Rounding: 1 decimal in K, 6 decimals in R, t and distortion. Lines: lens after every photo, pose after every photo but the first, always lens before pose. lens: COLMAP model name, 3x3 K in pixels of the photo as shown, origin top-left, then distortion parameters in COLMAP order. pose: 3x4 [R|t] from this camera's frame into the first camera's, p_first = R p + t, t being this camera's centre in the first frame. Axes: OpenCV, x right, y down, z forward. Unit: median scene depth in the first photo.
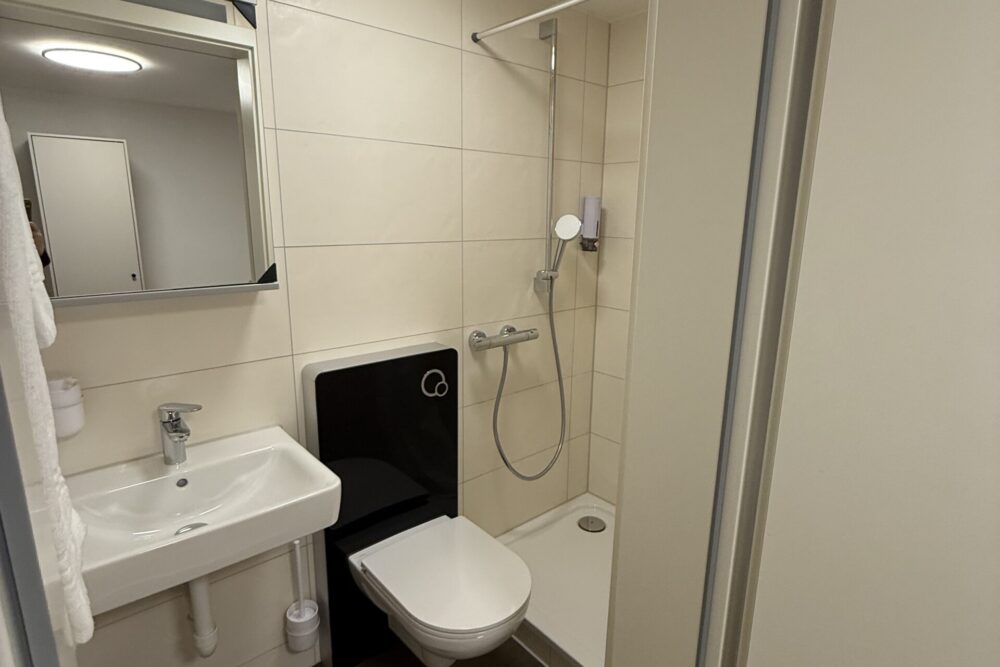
lens RADIAL K [[530.4, 0, 500.4], [0, 530.4, 328.8], [0, 0, 1]] dist [0.001884, 0.000146]
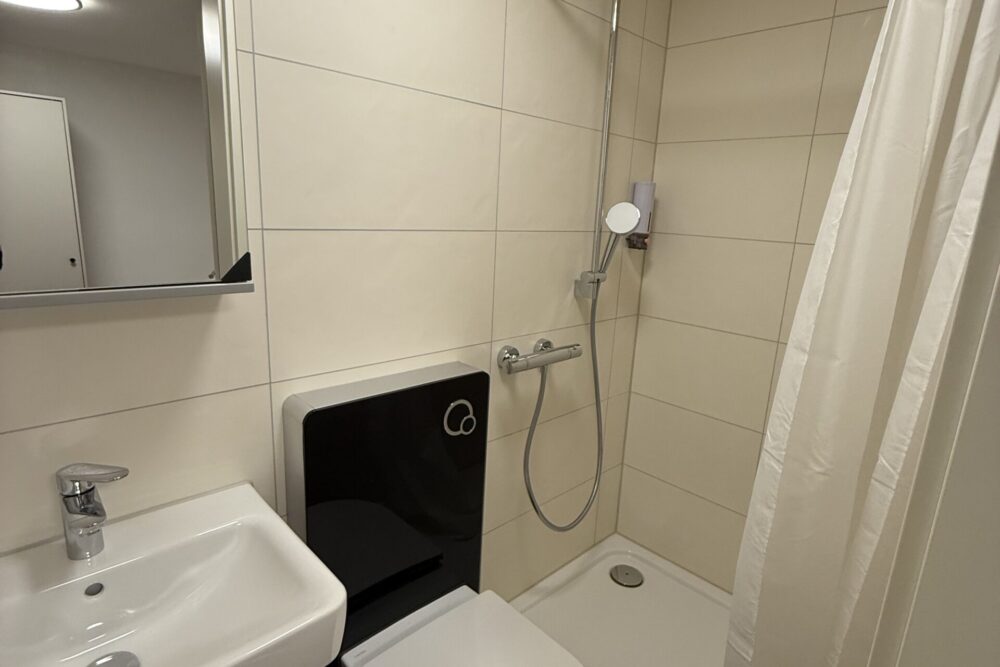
lens RADIAL K [[530.4, 0, 500.4], [0, 530.4, 328.8], [0, 0, 1]] dist [0.001884, 0.000146]
pose [[0.998221, 0.024114, 0.054536, -0.094673], [-0.024631, 0.999658, 0.008818, -0.027452], [-0.054305, -0.010145, 0.998473, 0.209191]]
